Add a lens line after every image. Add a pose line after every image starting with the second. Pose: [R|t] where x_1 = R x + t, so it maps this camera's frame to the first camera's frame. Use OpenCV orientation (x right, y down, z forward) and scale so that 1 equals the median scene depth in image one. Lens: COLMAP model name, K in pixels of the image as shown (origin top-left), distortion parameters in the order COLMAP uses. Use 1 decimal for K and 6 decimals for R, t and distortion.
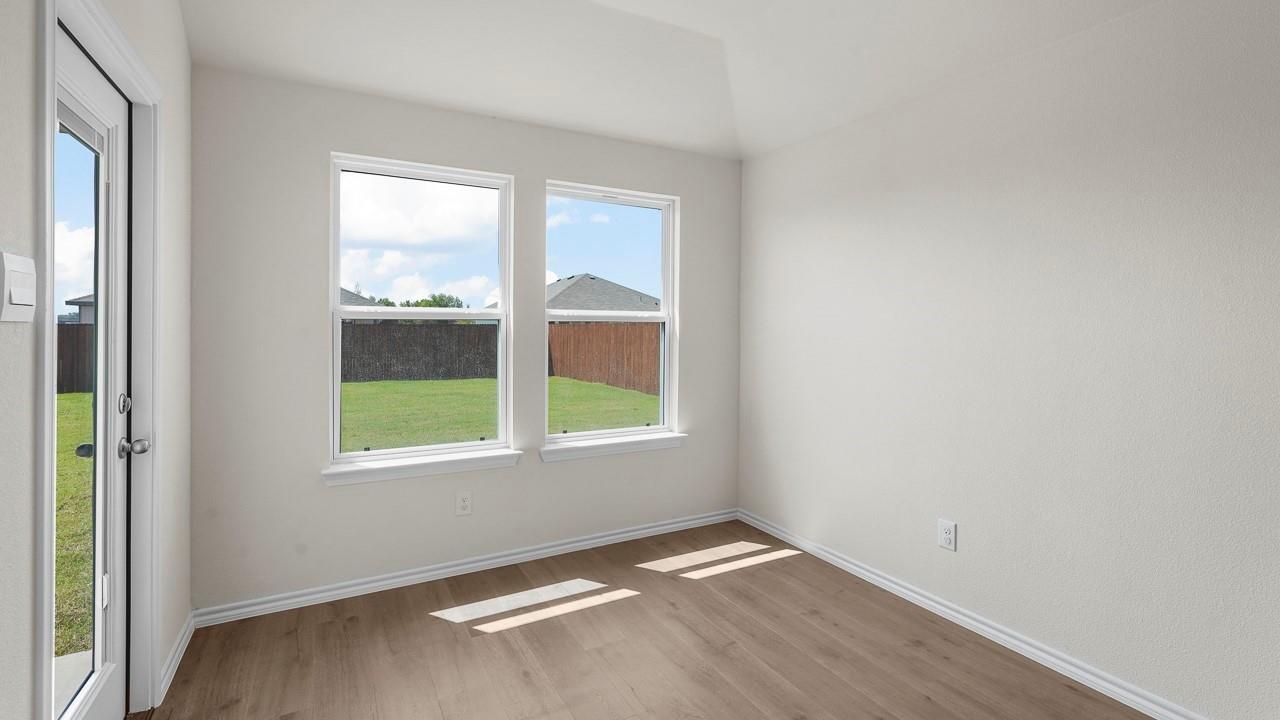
lens RADIAL K [[570.7, 0, 635.6], [0, 570.7, 355.3], [0, 0, 1]] dist [0.002736, 0.000900]
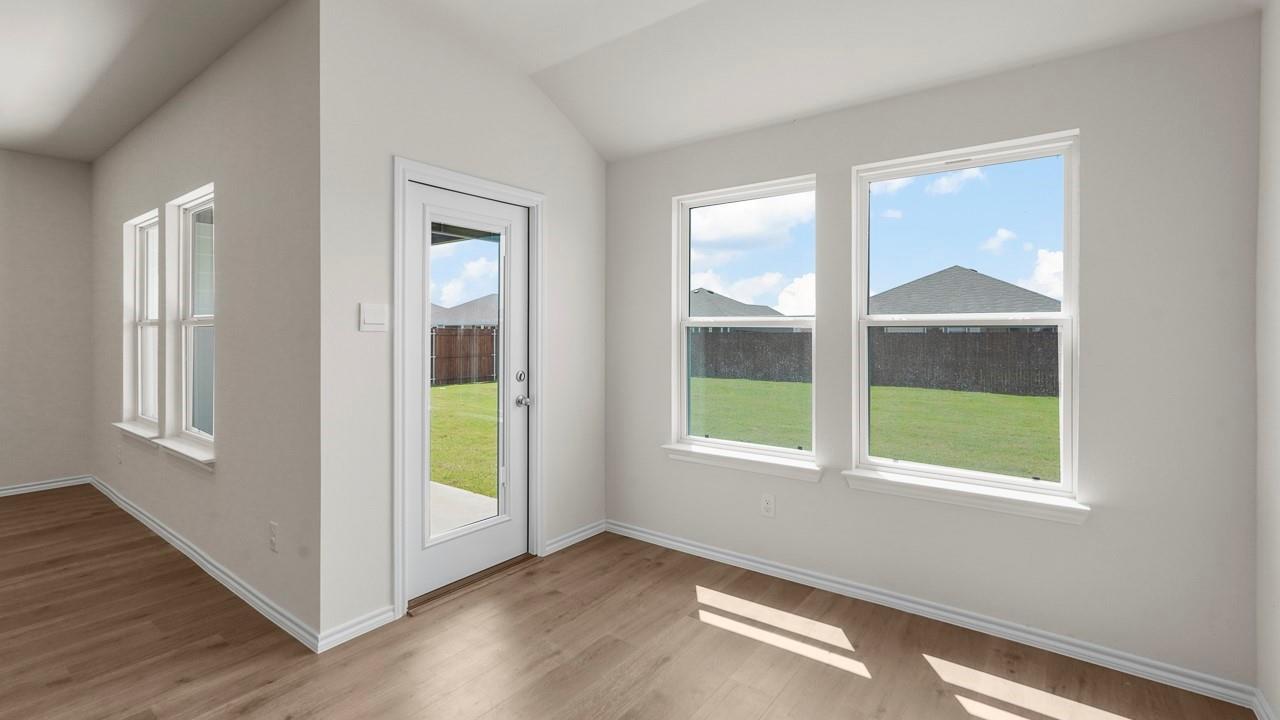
lens RADIAL K [[570.7, 0, 635.3], [0, 570.7, 352.7], [0, 0, 1]] dist [0.002736, 0.000900]
pose [[0.414683, 0.028995, -0.909504, 0.530616], [-0.049237, 0.998743, 0.009391, -0.013157], [0.908633, 0.040887, 0.415589, 0.348107]]
